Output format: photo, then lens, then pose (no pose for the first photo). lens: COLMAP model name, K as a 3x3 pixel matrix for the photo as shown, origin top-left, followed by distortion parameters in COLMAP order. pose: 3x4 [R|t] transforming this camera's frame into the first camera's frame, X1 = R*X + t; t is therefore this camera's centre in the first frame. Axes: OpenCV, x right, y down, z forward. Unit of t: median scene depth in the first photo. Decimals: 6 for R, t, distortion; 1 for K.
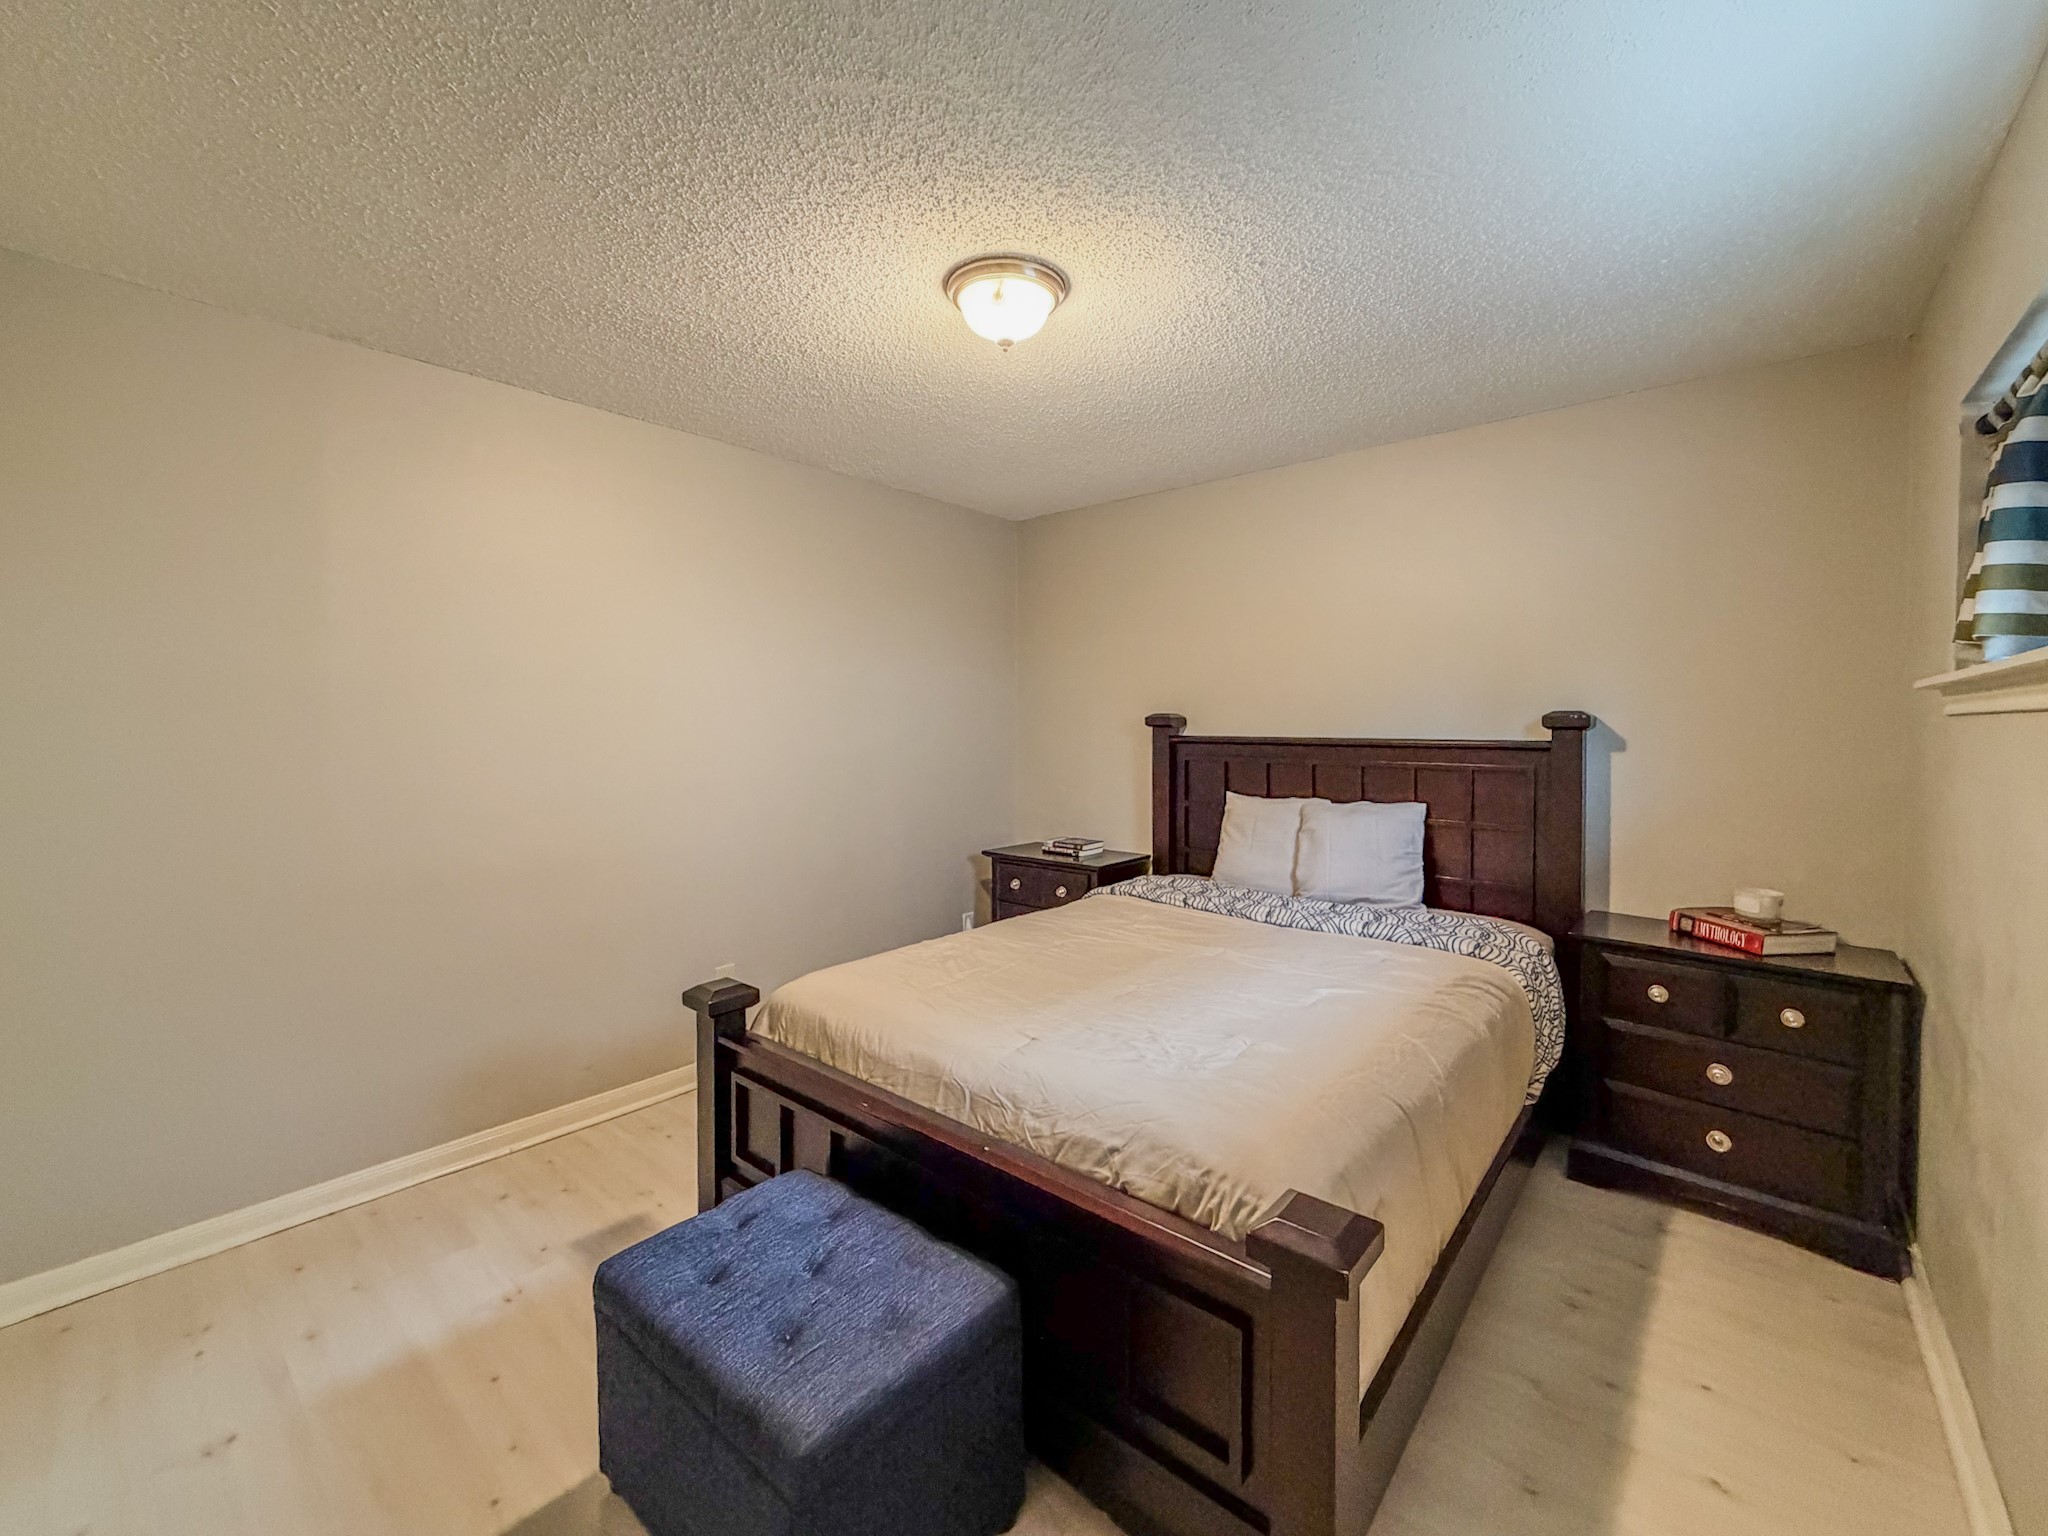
lens RADIAL K [[807.2, 0, 1024.0], [0, 807.2, 768.0], [0, 0, 1]] dist [-0.000598, -0.000078]
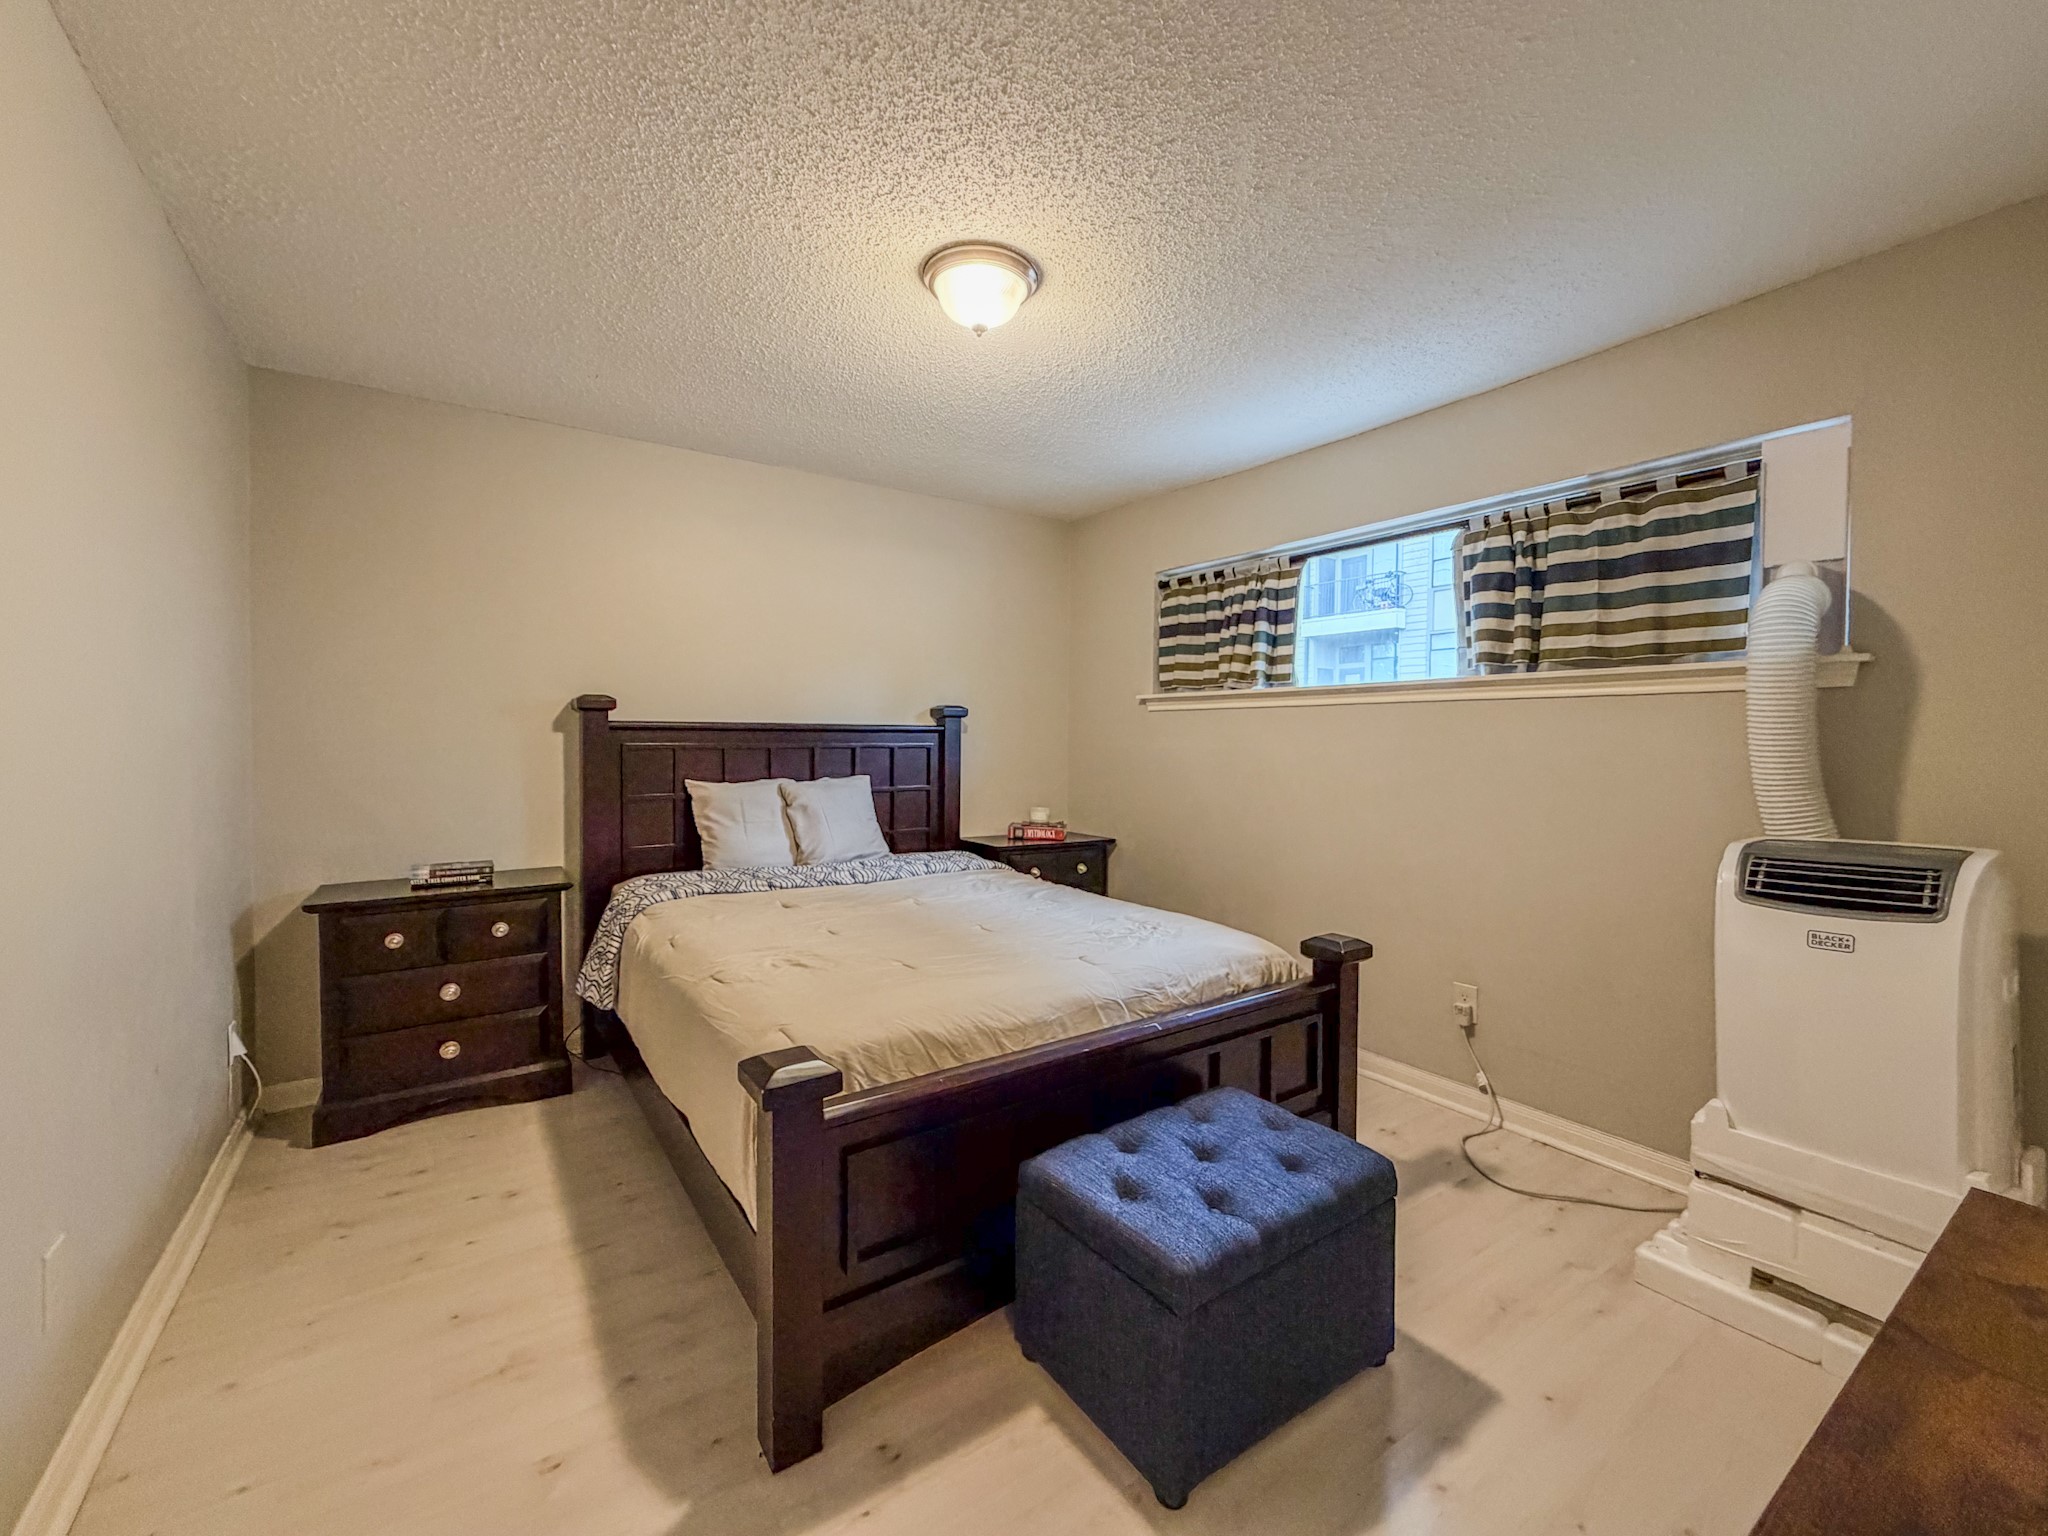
lens RADIAL K [[835.5, 0, 1024.0], [0, 835.5, 768.0], [0, 0, 1]] dist [-0.000280, -0.000160]
pose [[0.281815, -0.051216, 0.958101, -0.746260], [0.034917, 0.998460, 0.043103, -0.016574], [-0.958833, 0.021307, 0.283170, 0.418375]]
